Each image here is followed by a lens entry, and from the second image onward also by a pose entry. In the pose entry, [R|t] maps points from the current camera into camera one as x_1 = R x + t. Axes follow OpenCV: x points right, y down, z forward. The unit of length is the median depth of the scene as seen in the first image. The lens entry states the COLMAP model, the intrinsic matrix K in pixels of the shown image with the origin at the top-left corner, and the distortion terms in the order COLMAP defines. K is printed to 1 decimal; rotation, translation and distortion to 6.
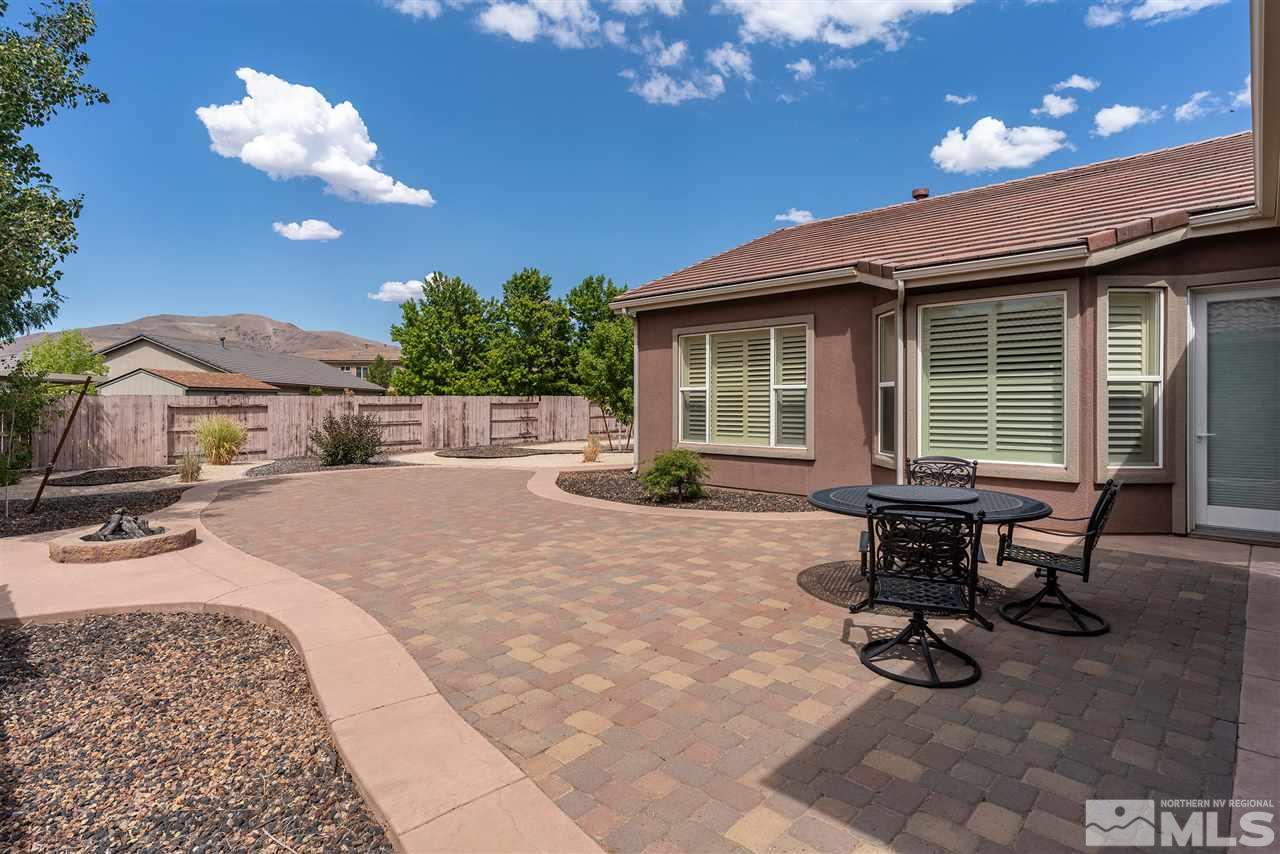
lens RADIAL K [[649.0, 0, 639.2], [0, 649.0, 416.2], [0, 0, 1]] dist [-0.005468, 0.002397]
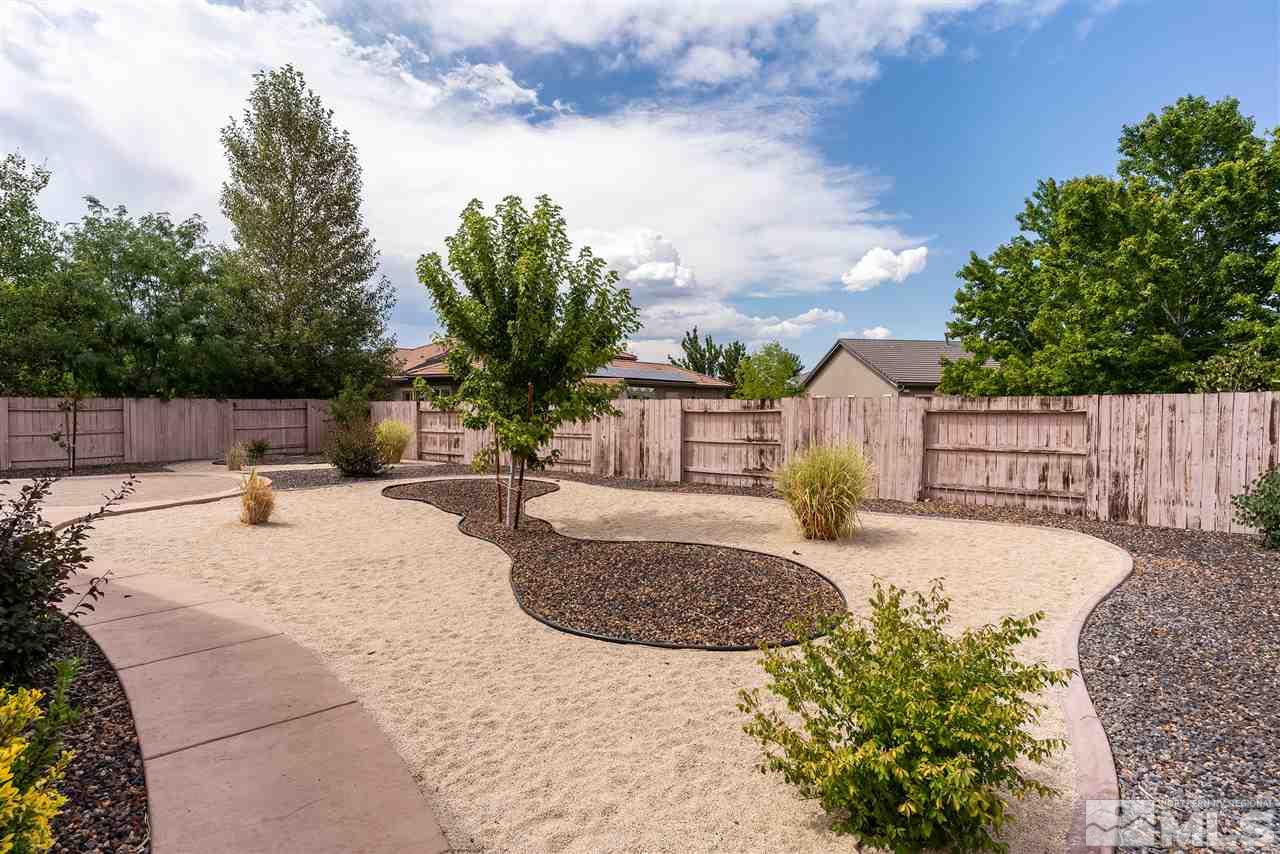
lens RADIAL K [[649.0, 0, 639.7], [0, 649.0, 421.1], [0, 0, 1]] dist [-0.005468, 0.002397]
pose [[0.083508, 0.025315, -0.996186, 0.358511], [-0.025160, 0.999412, 0.023288, -0.024129], [0.996189, 0.023120, 0.084095, 0.943866]]
